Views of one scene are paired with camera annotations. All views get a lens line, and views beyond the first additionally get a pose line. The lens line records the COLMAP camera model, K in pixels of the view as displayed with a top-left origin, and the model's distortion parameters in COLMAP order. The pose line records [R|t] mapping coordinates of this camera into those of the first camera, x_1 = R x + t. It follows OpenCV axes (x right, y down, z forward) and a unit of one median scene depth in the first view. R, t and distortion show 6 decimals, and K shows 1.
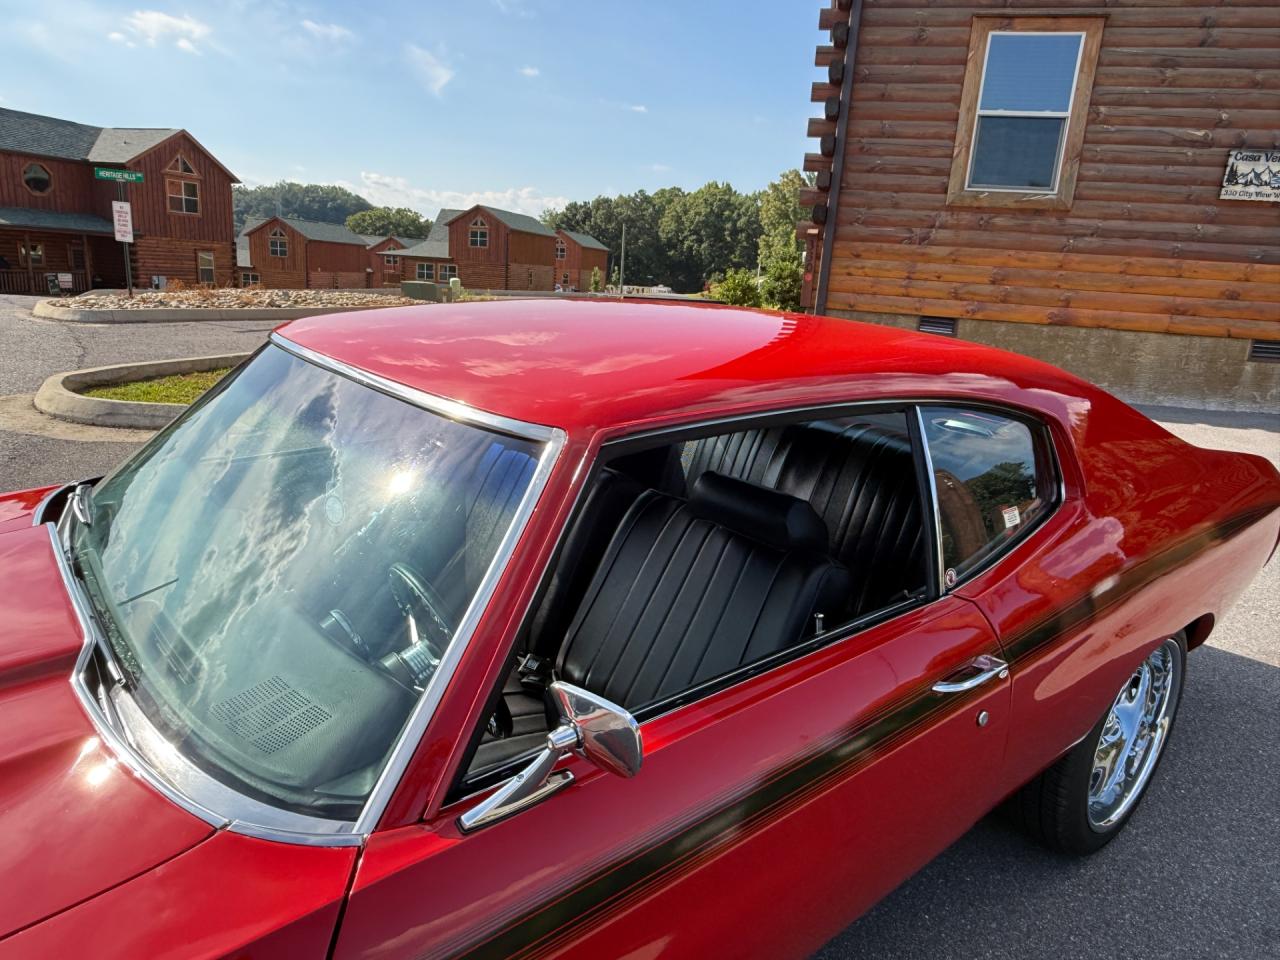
lens RADIAL K [[815.7, 0, 641.5], [0, 815.7, 488.6], [0, 0, 1]] dist [-0.001355, 0.000292]
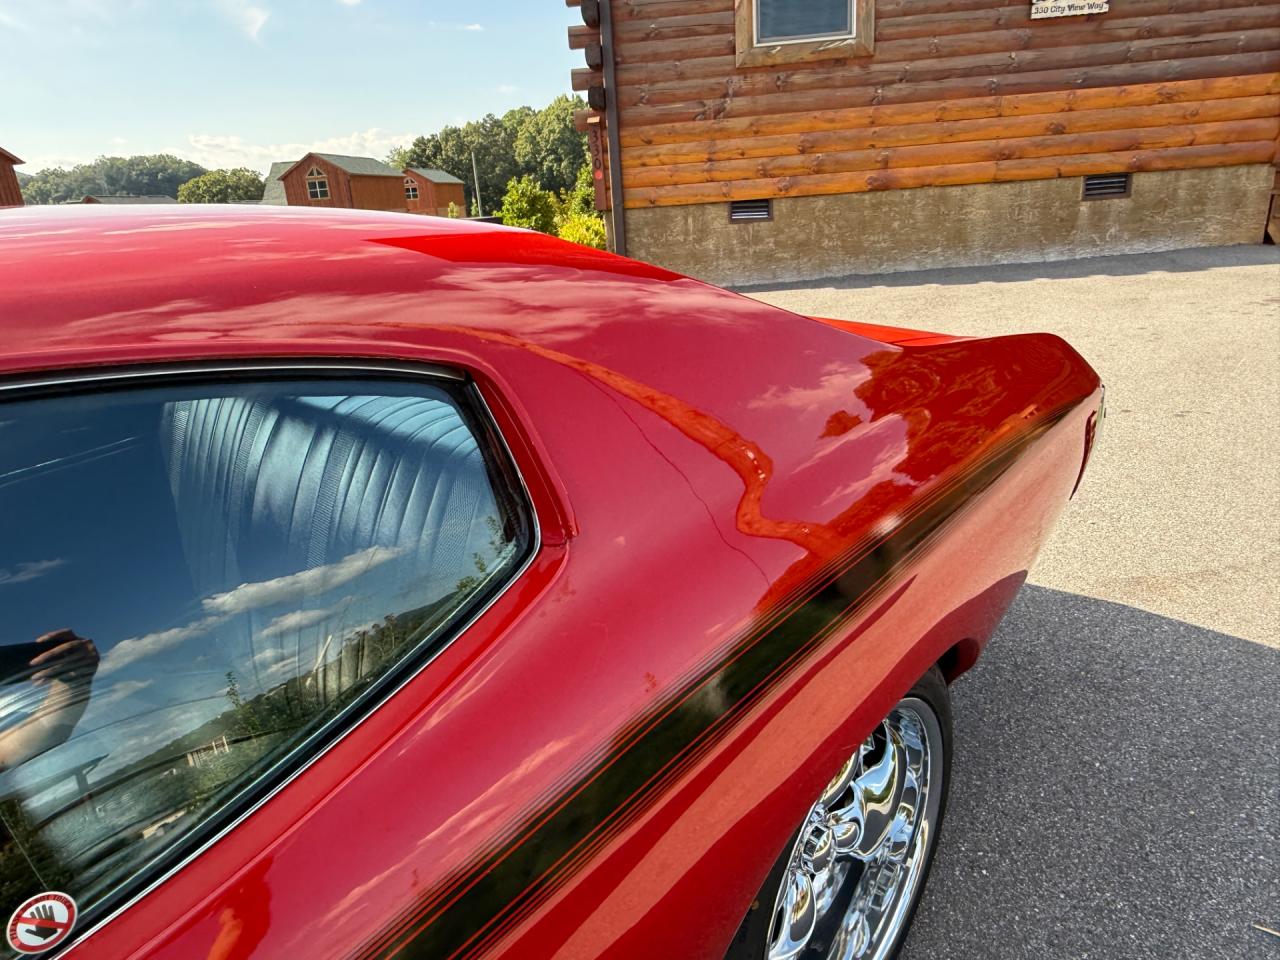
lens RADIAL K [[818.0, 0, 624.0], [0, 818.0, 487.7], [0, 0, 1]] dist [-0.005303, 0.002879]
pose [[0.982151, -0.170119, 0.080244, 0.106313], [0.162571, 0.982327, 0.092755, -0.009245], [-0.094605, -0.078054, 0.992450, 0.111264]]
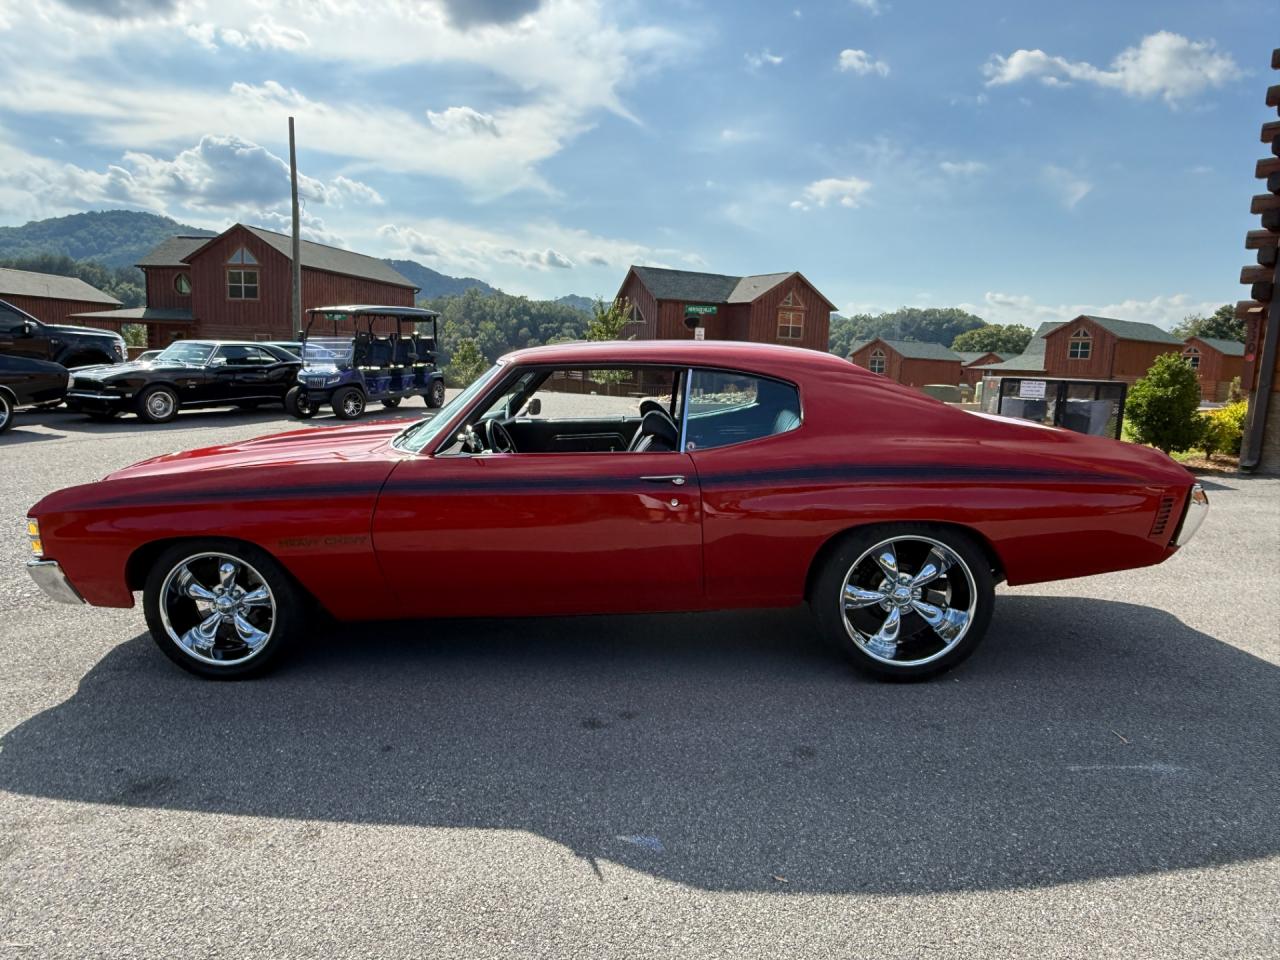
lens RADIAL K [[820.0, 0, 637.7], [0, 820.0, 473.4], [0, 0, 1]] dist [0.001208, -0.001269]
pose [[0.762106, 0.054449, -0.645159, 0.286648], [-0.155006, 0.982823, -0.100157, 0.071770], [0.628624, 0.176334, 0.757455, -0.120906]]
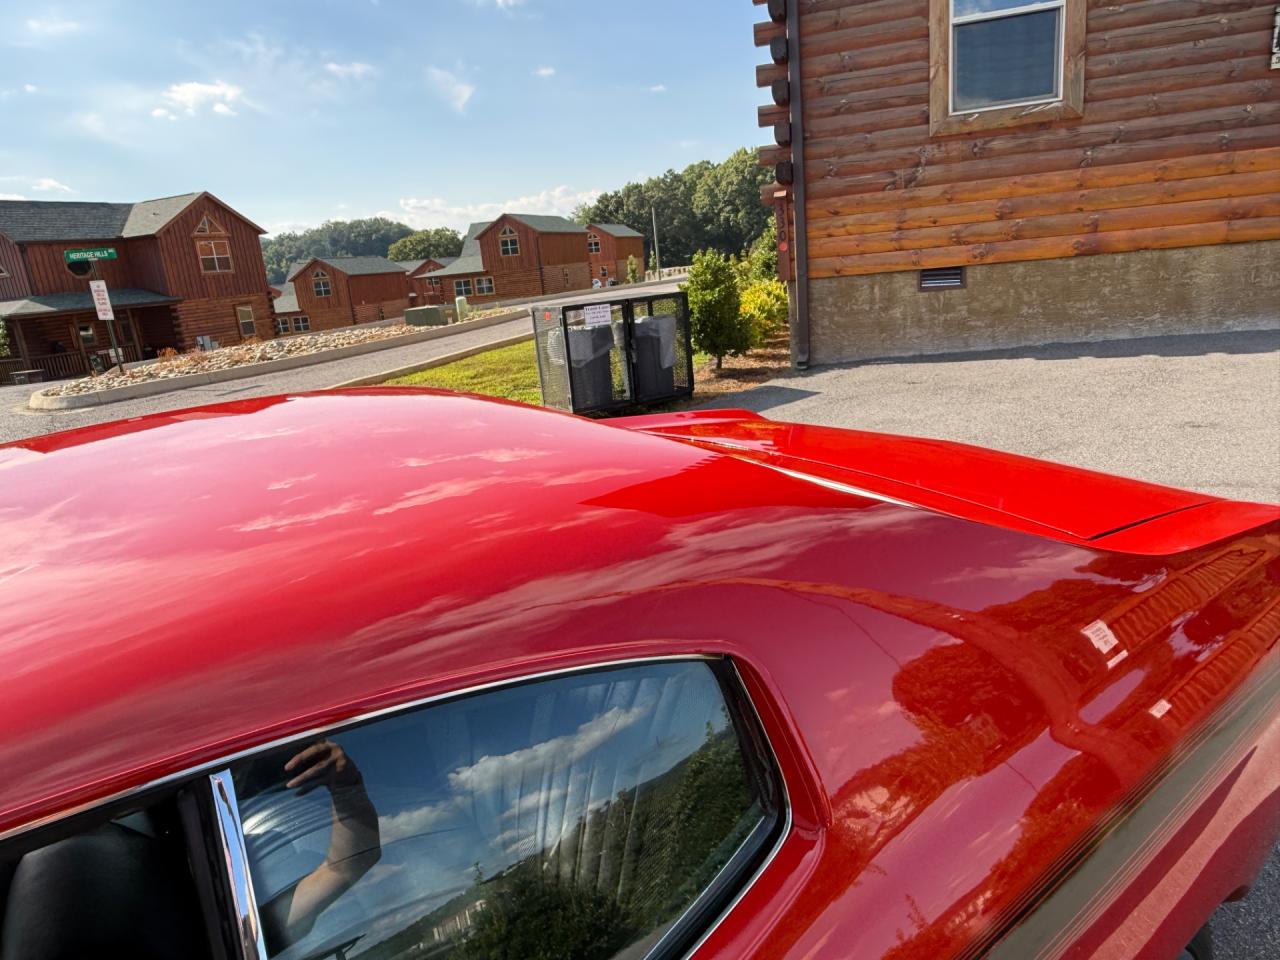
lens RADIAL K [[818.4, 0, 627.3], [0, 818.4, 480.7], [0, 0, 1]] dist [-0.001550, 0.000149]
pose [[0.985106, -0.135233, -0.106202, 0.100573], [0.136129, 0.990690, 0.001198, -0.035453], [0.105051, -0.015637, 0.994344, 0.109314]]
